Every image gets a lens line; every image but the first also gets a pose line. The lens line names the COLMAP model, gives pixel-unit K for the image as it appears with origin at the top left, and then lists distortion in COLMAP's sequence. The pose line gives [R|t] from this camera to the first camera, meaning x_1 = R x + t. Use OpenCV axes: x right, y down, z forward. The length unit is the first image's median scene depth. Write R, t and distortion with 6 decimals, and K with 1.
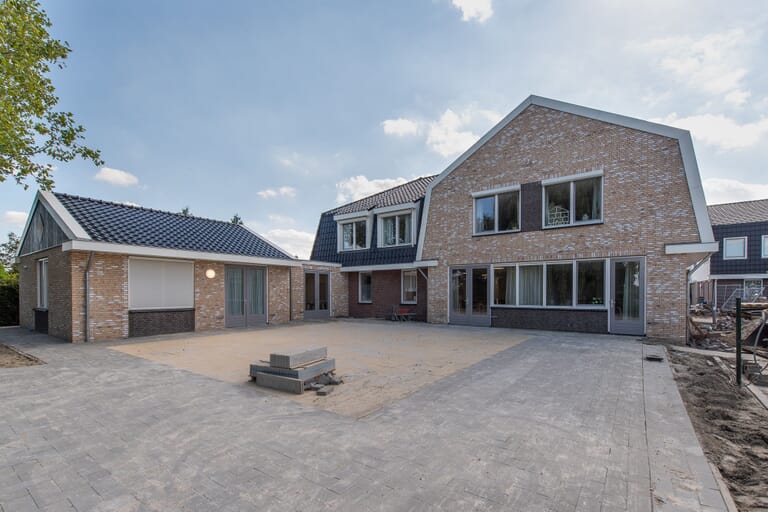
lens RADIAL K [[329.9, 0, 402.7], [0, 329.9, 293.8], [0, 0, 1]] dist [0.014853, -0.000125]
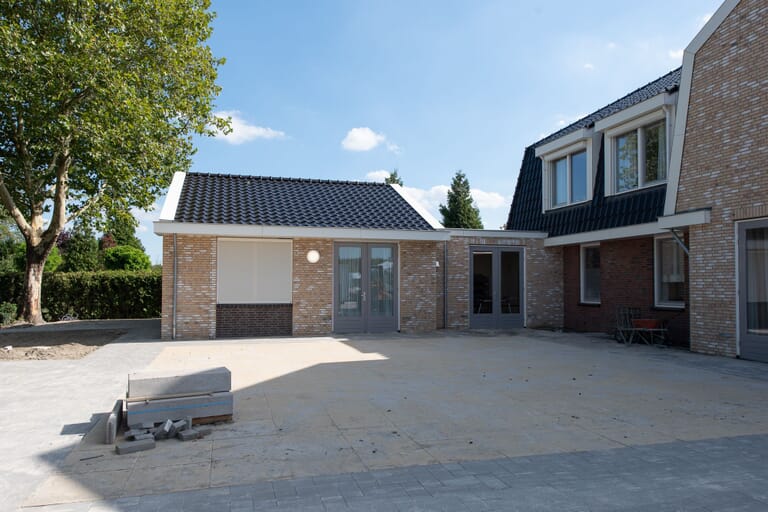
lens RADIAL K [[532.9, 0, 384.0], [0, 532.9, 270.4], [0, 0, 1]] dist [0.006050, 0.000465]
pose [[0.769990, -0.013962, -0.637903, 0.233642], [-0.006784, 0.999525, -0.030065, 0.002759], [0.638020, 0.027477, 0.769530, 0.180559]]
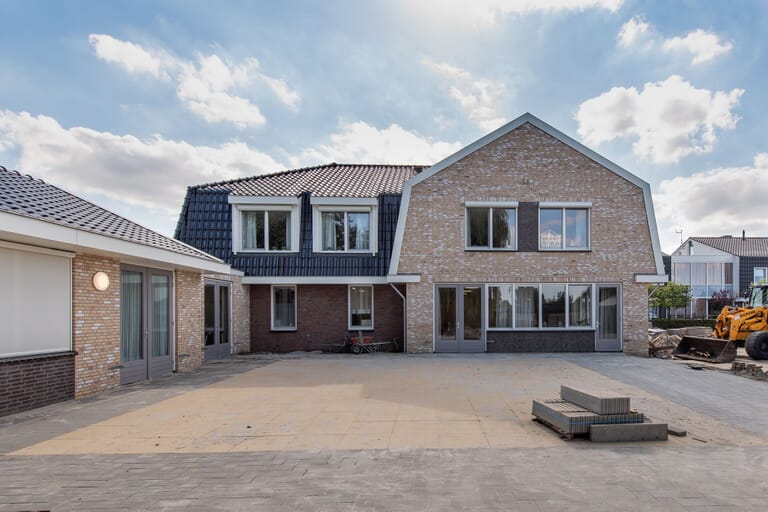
lens RADIAL K [[404.0, 0, 447.0], [0, 404.0, 310.2], [0, 0, 1]] dist [0.018631, -0.000098]
pose [[0.808190, 0.000774, 0.588922, -0.445783], [0.006099, 0.999935, -0.009685, -0.005970], [-0.588891, 0.011419, 0.808132, 0.158382]]
